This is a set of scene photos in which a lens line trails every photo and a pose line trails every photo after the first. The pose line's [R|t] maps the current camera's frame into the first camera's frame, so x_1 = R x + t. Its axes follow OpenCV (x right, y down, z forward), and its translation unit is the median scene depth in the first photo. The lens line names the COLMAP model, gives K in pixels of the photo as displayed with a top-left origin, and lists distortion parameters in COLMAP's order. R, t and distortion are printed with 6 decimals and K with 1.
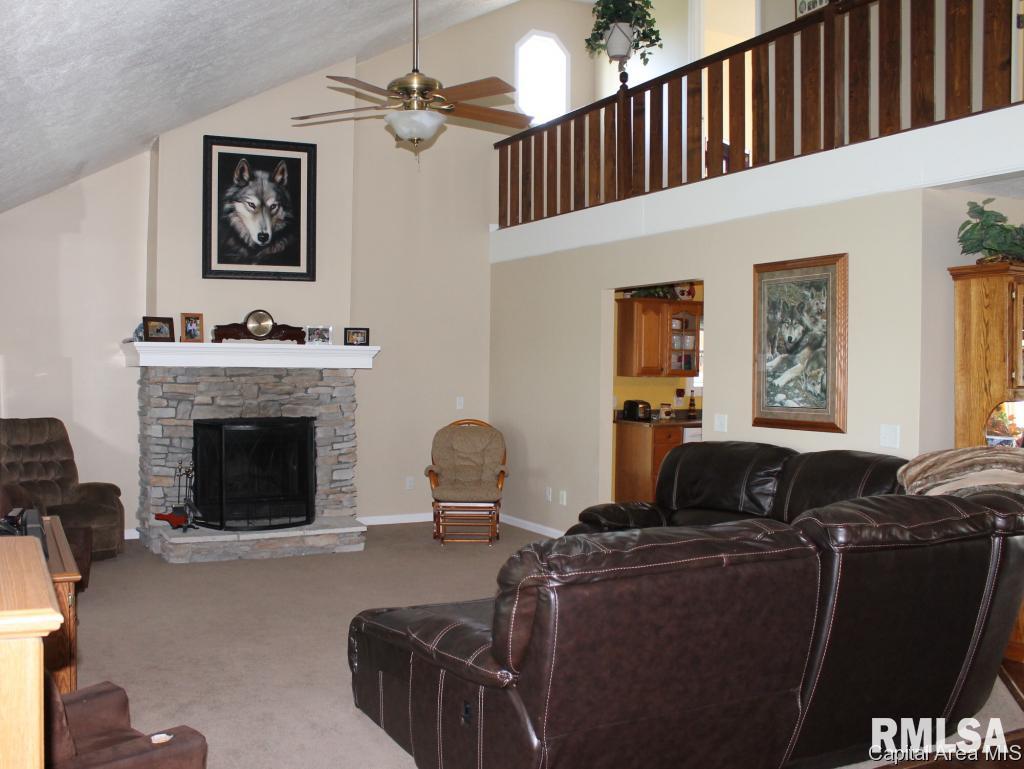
lens RADIAL K [[982.8, 0, 510.3], [0, 982.8, 383.4], [0, 0, 1]] dist [-0.093757, 0.000000]
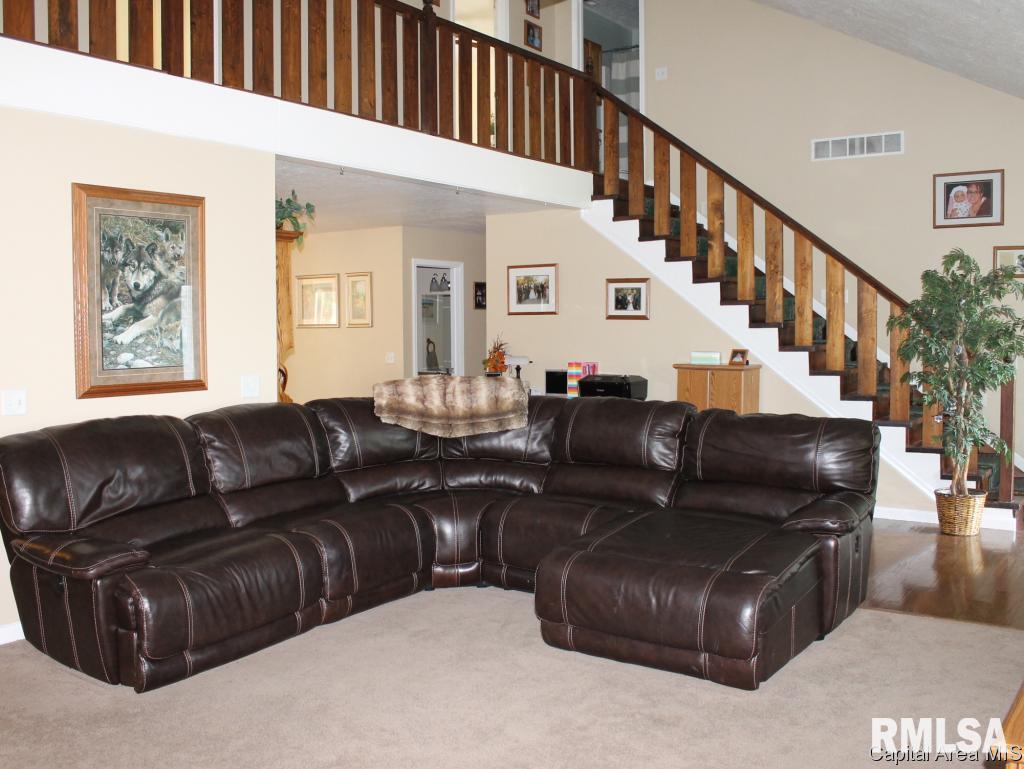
lens RADIAL K [[982.8, 0, 511.5], [0, 982.8, 386.4], [0, 0, 1]] dist [-0.093757, 0.000000]
pose [[-0.459593, -0.065977, 0.885675, -0.856741], [0.011255, 0.996724, 0.080091, -0.032865], [-0.888058, 0.046778, -0.457345, 1.592738]]
